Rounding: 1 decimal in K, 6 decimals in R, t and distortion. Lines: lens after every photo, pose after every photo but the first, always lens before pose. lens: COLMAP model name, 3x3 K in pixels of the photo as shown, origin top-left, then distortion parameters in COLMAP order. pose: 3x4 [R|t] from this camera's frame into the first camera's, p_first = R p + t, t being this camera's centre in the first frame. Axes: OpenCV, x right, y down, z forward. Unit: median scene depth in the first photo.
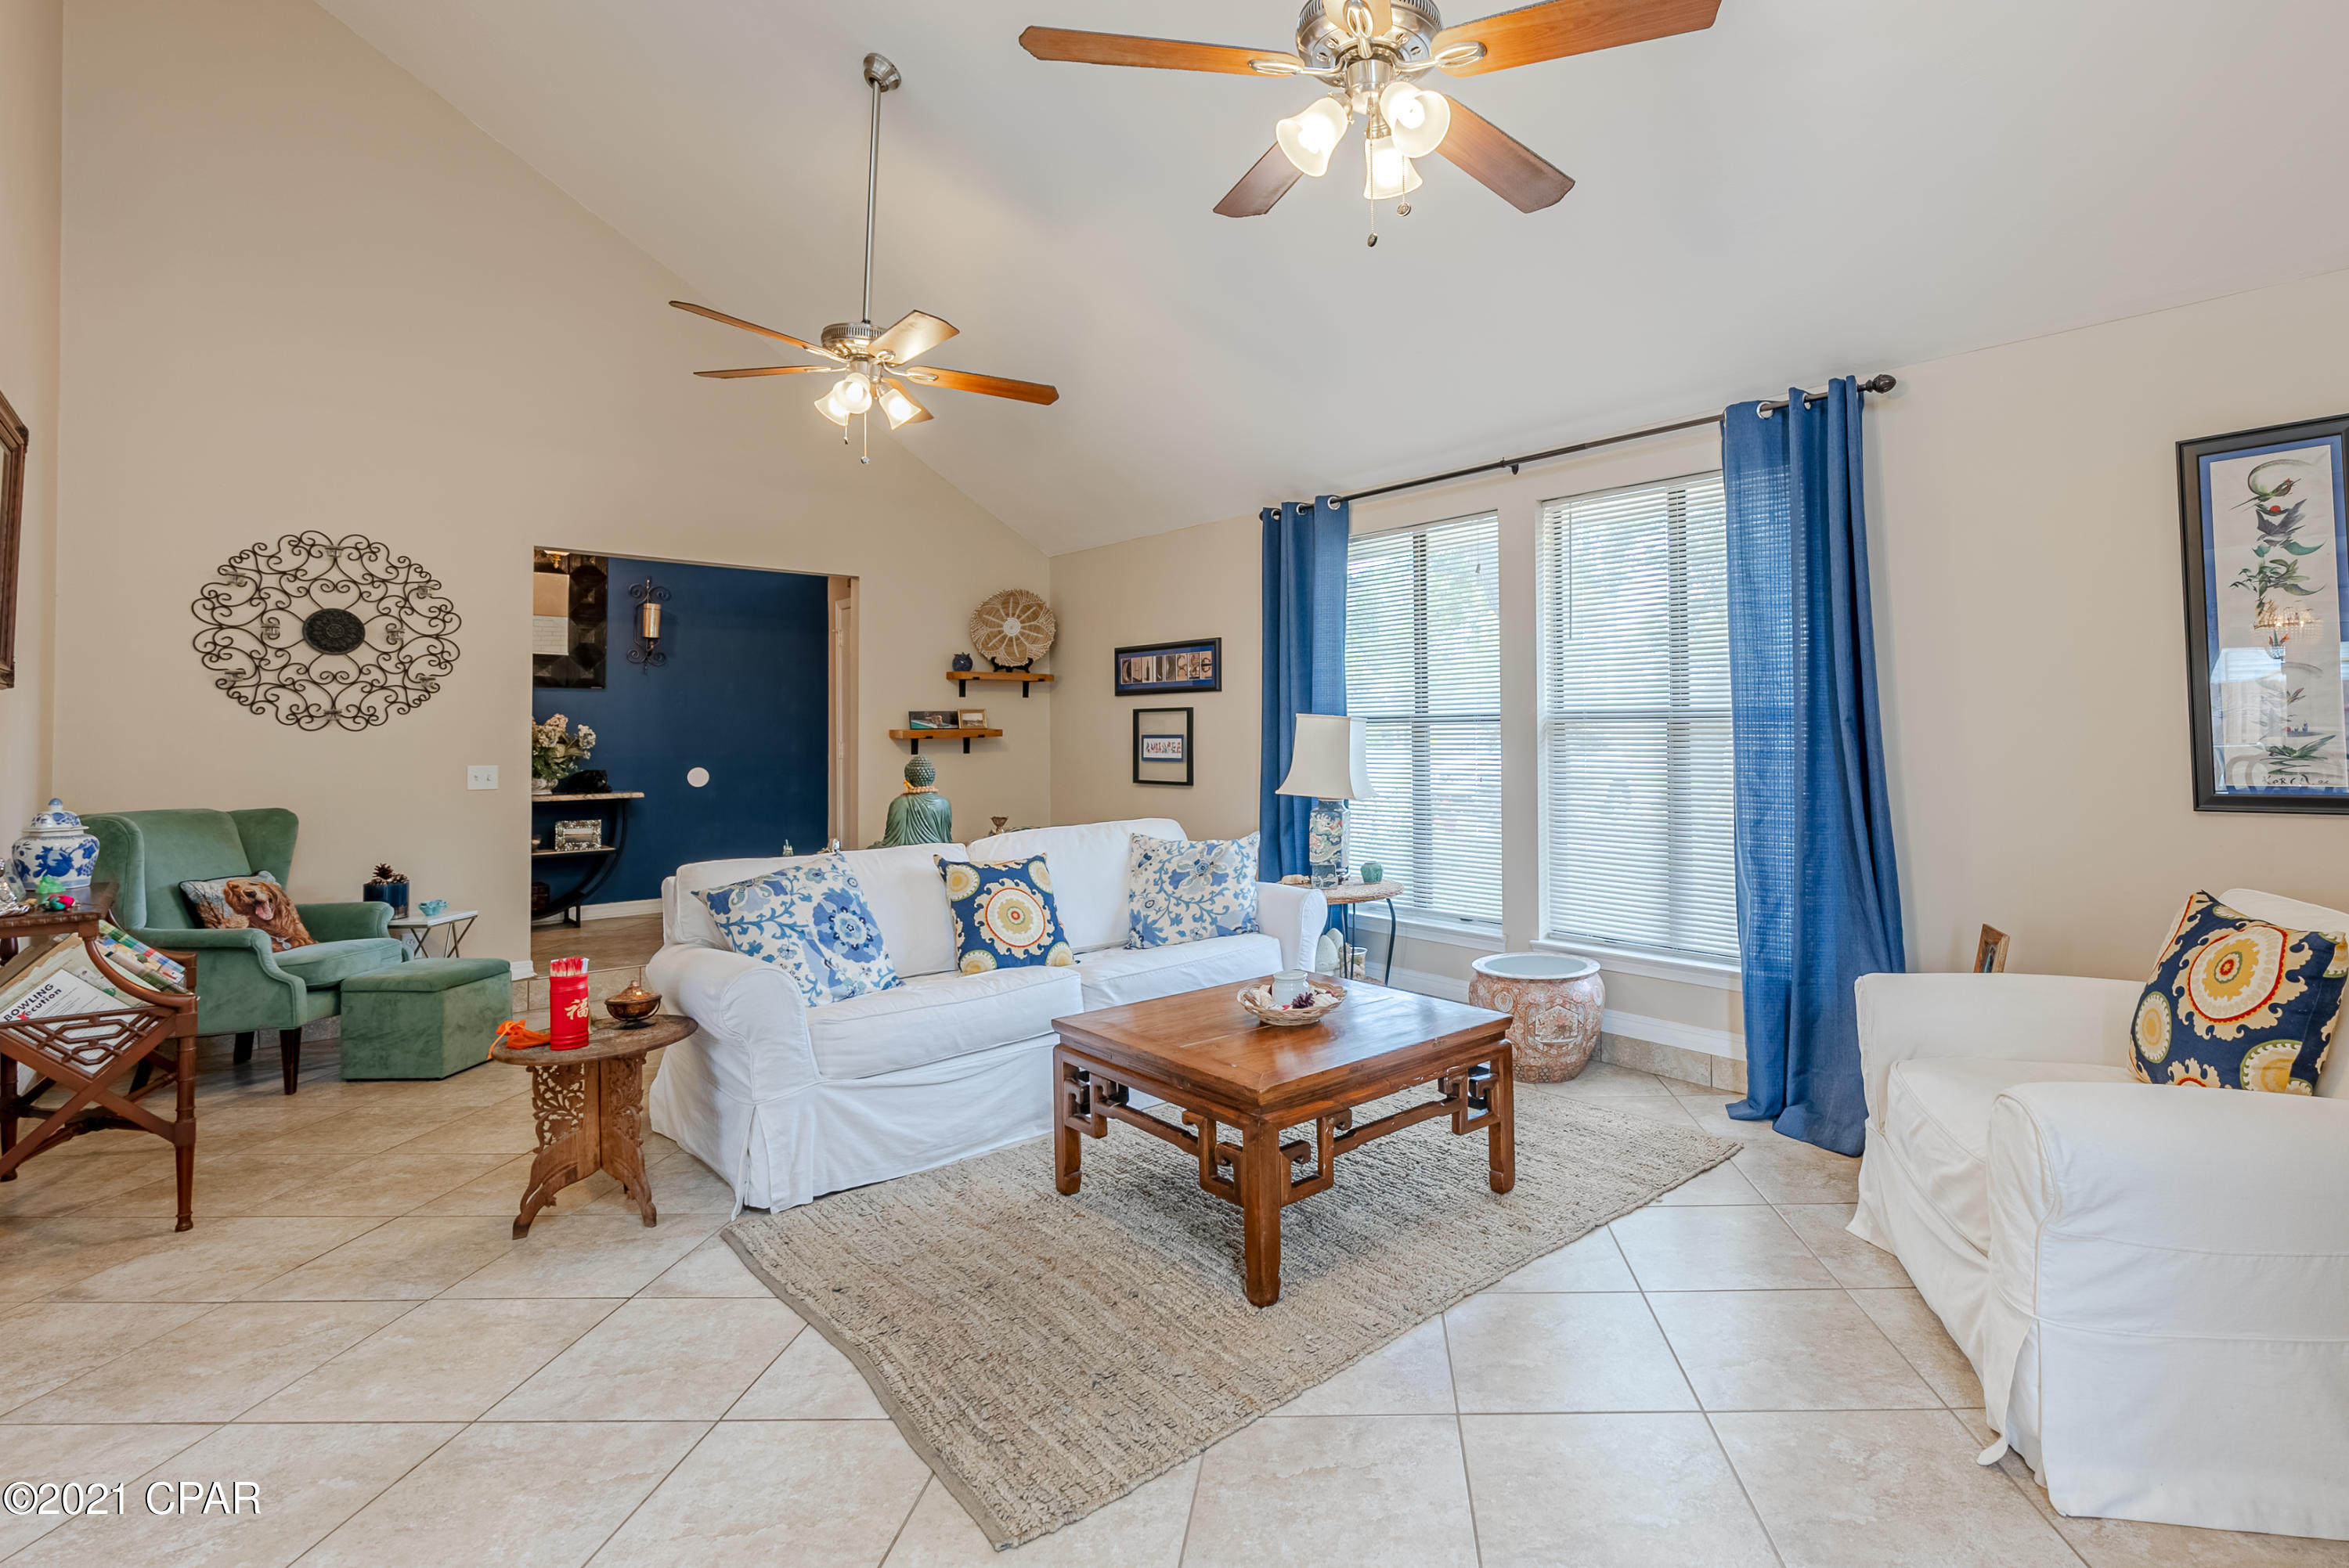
lens RADIAL K [[1121.8, 0, 1333.3], [0, 1121.8, 712.5], [0, 0, 1]] dist [-0.003179, 0.000508]
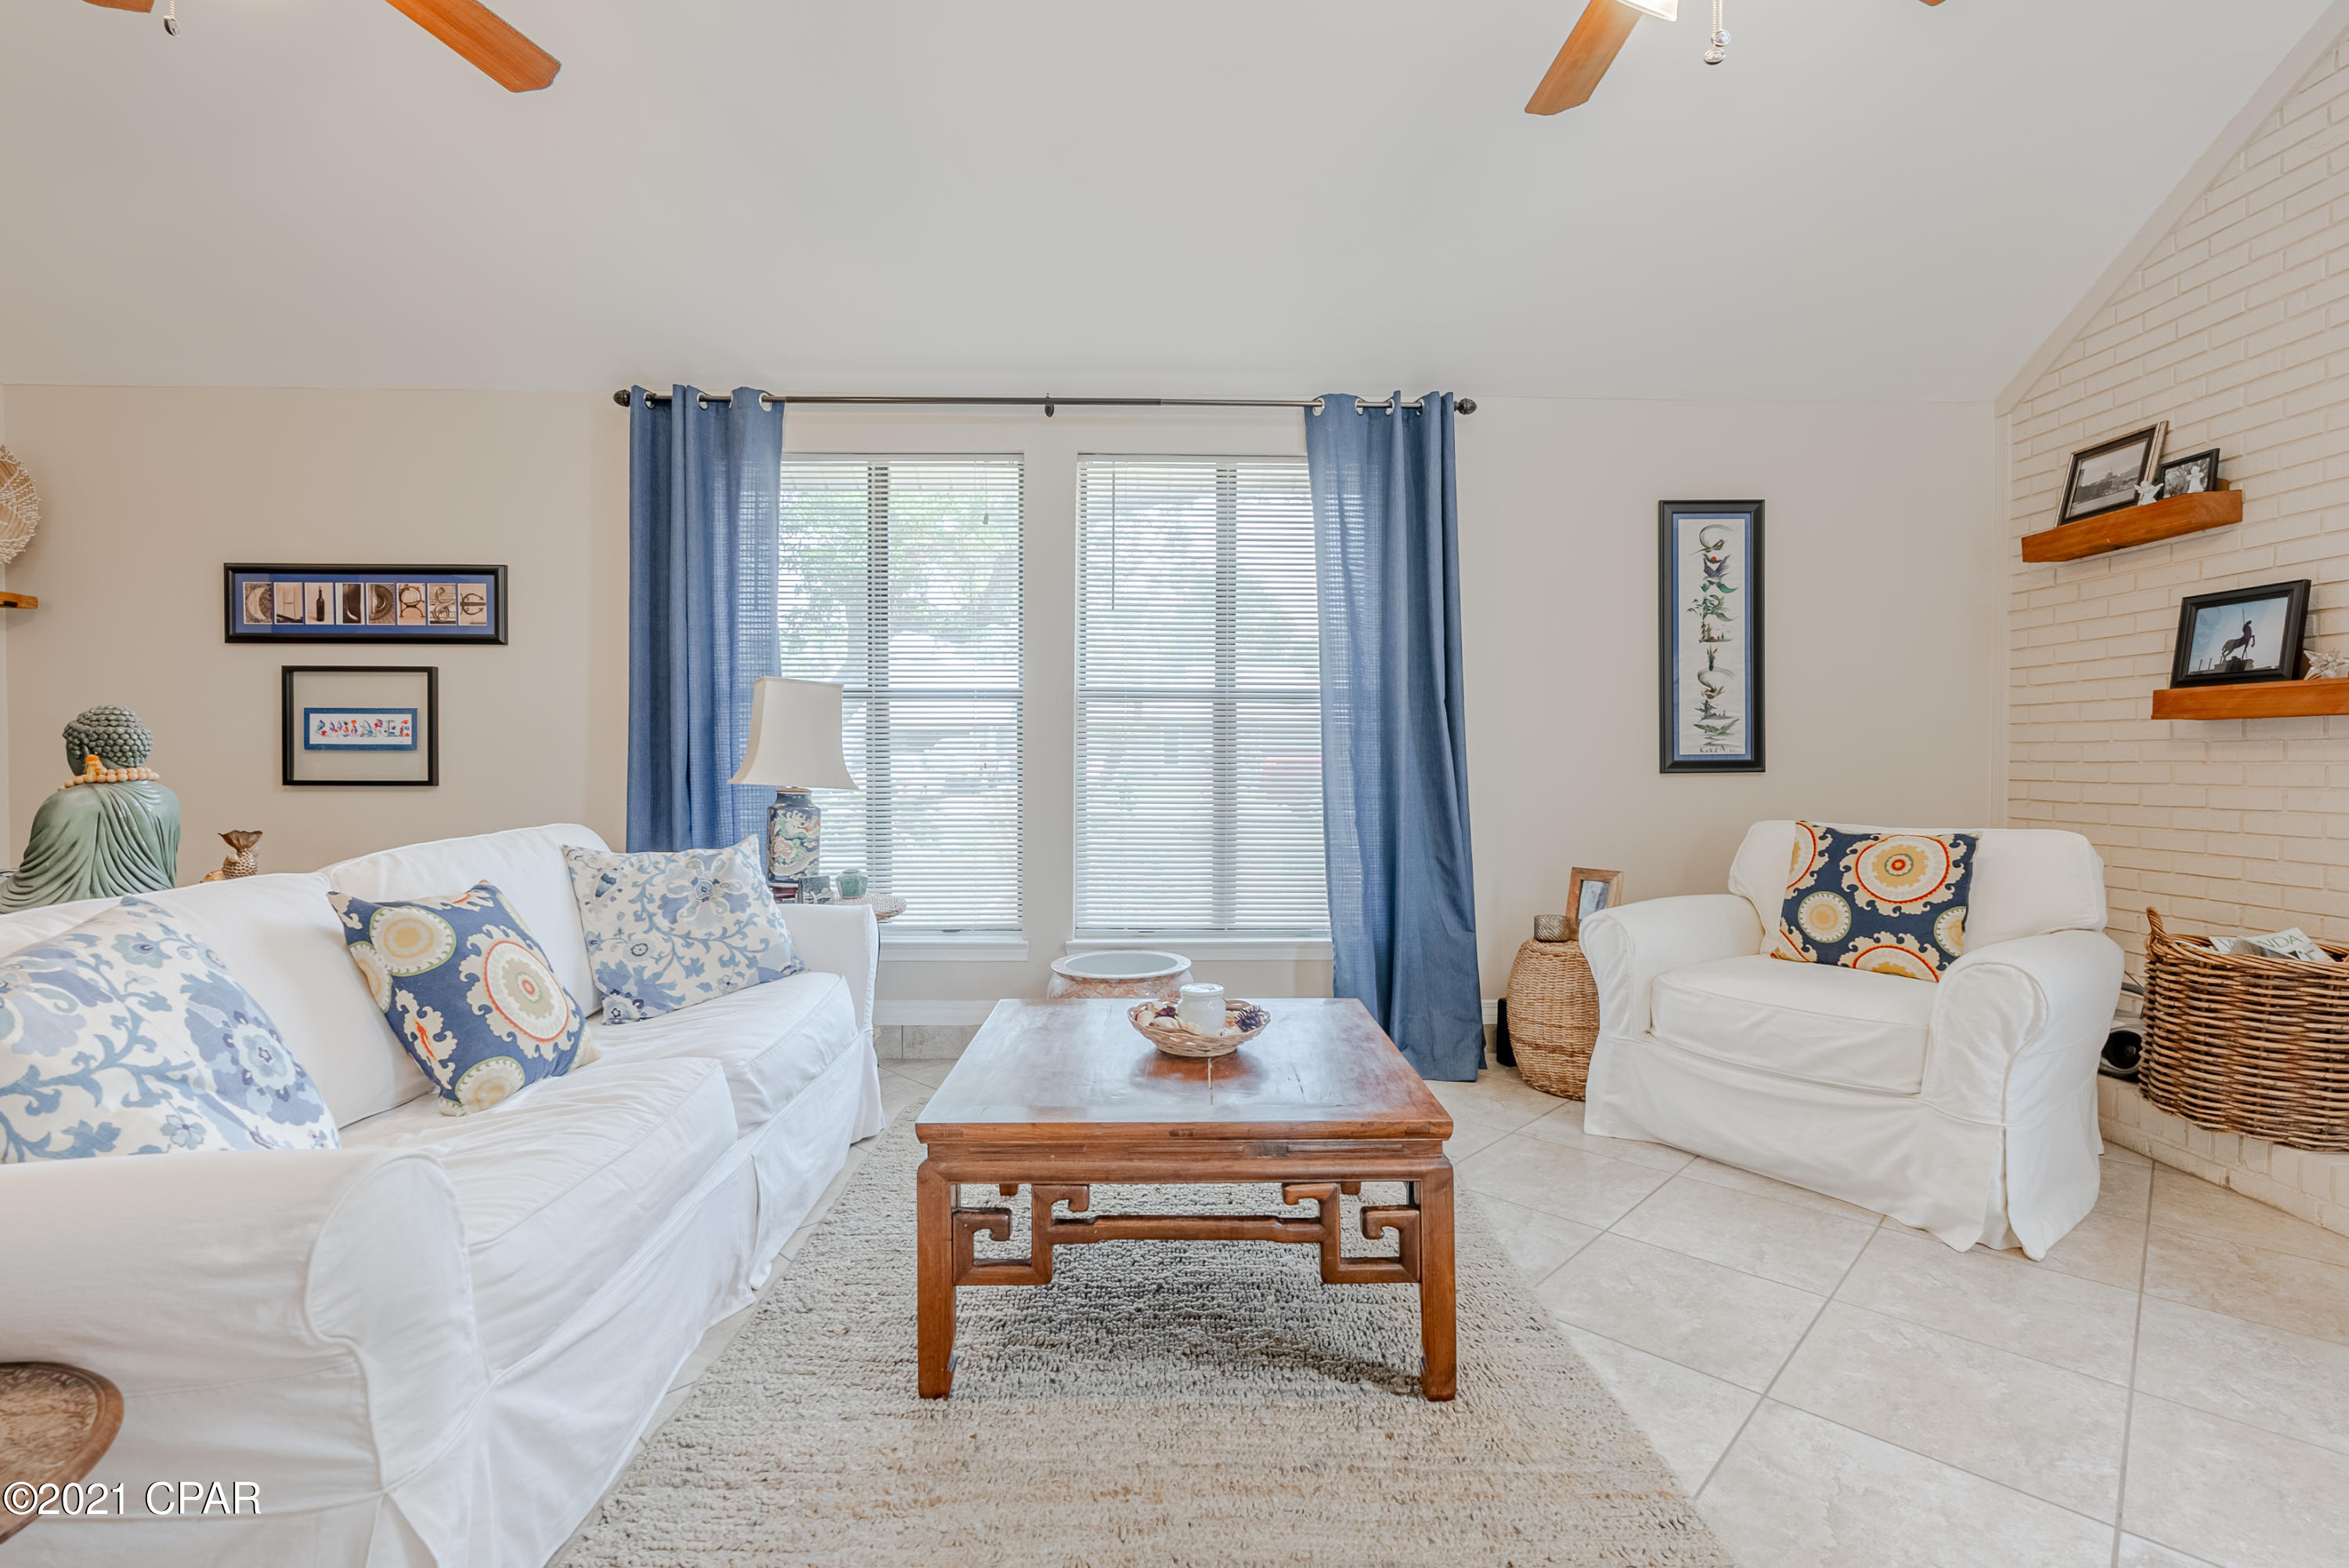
lens RADIAL K [[1072.0, 0, 1186.6], [0, 1072.0, 782.3], [0, 0, 1]] dist [-0.004887, 0.000063]
pose [[0.687635, -0.007143, 0.726021, -0.431913], [-0.021608, 0.999307, 0.030297, 0.053299], [-0.725735, -0.036521, 0.687004, 0.384430]]
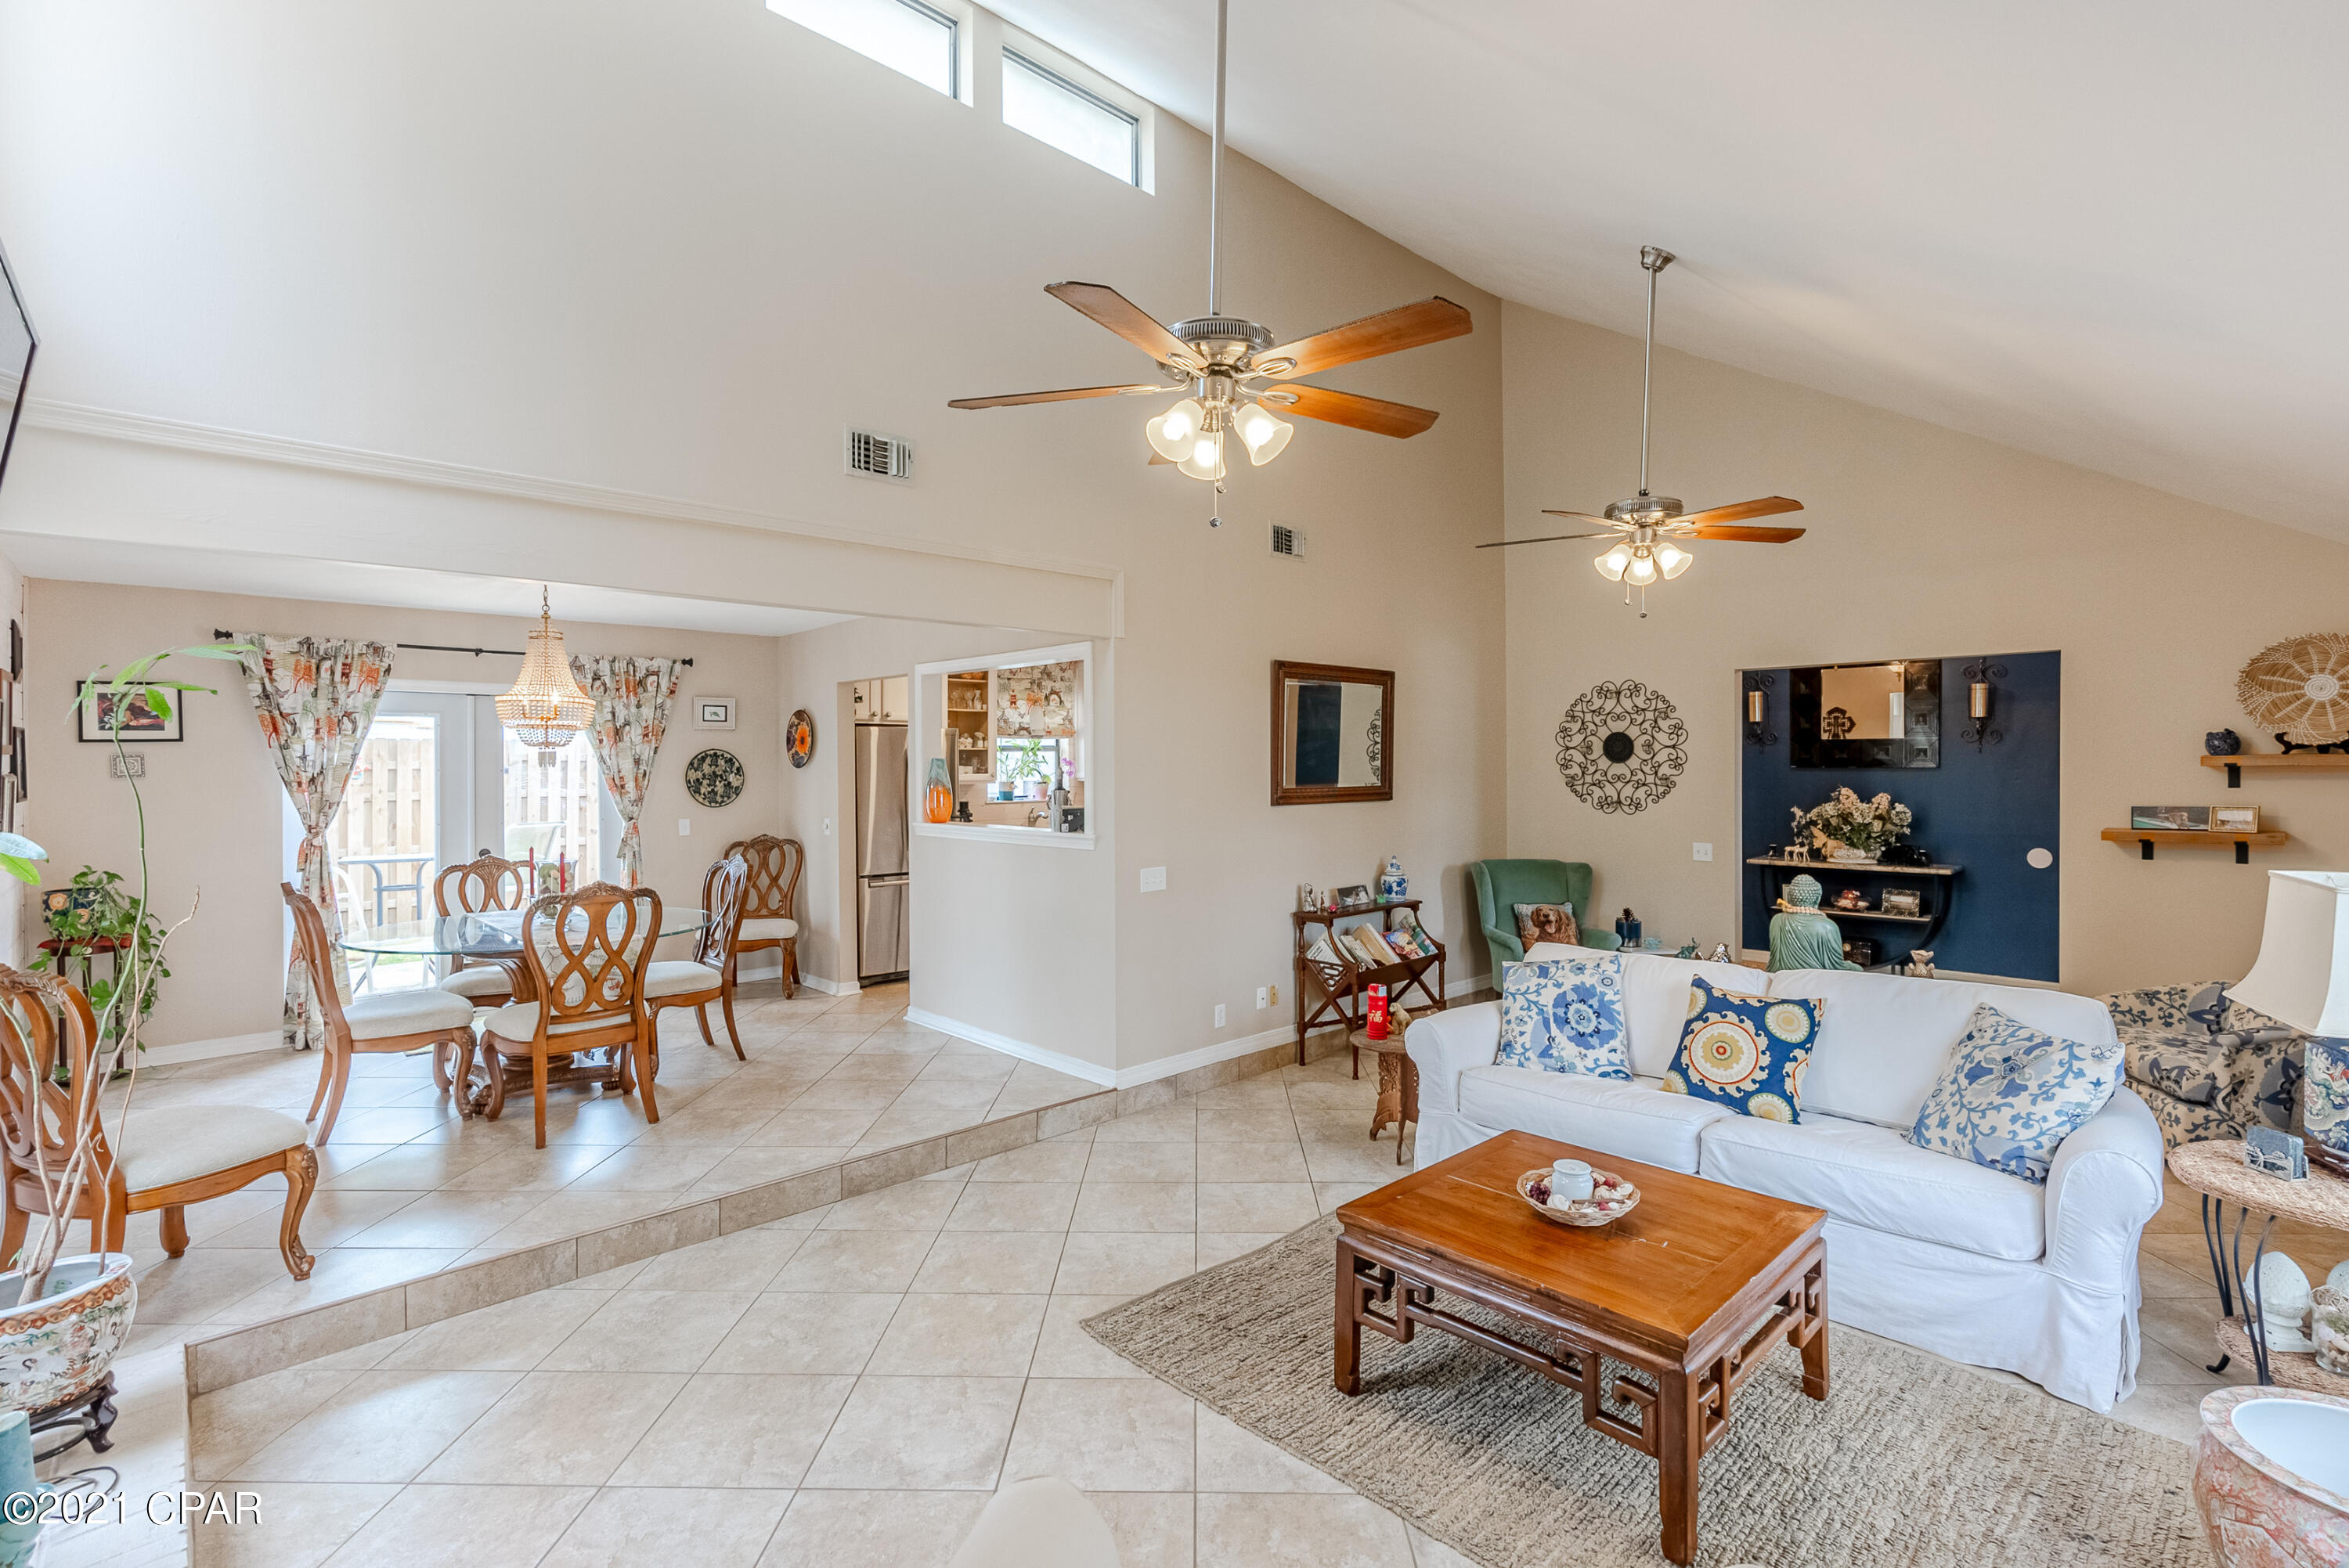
lens RADIAL K [[1072.0, 0, 1186.6], [0, 1072.0, 782.3], [0, 0, 1]] dist [-0.004887, 0.000063]
pose [[0.000166, 0.022473, -0.999747, 0.640557], [0.027577, 0.999367, 0.022469, -0.088816], [0.999620, -0.027573, -0.000454, 0.513384]]
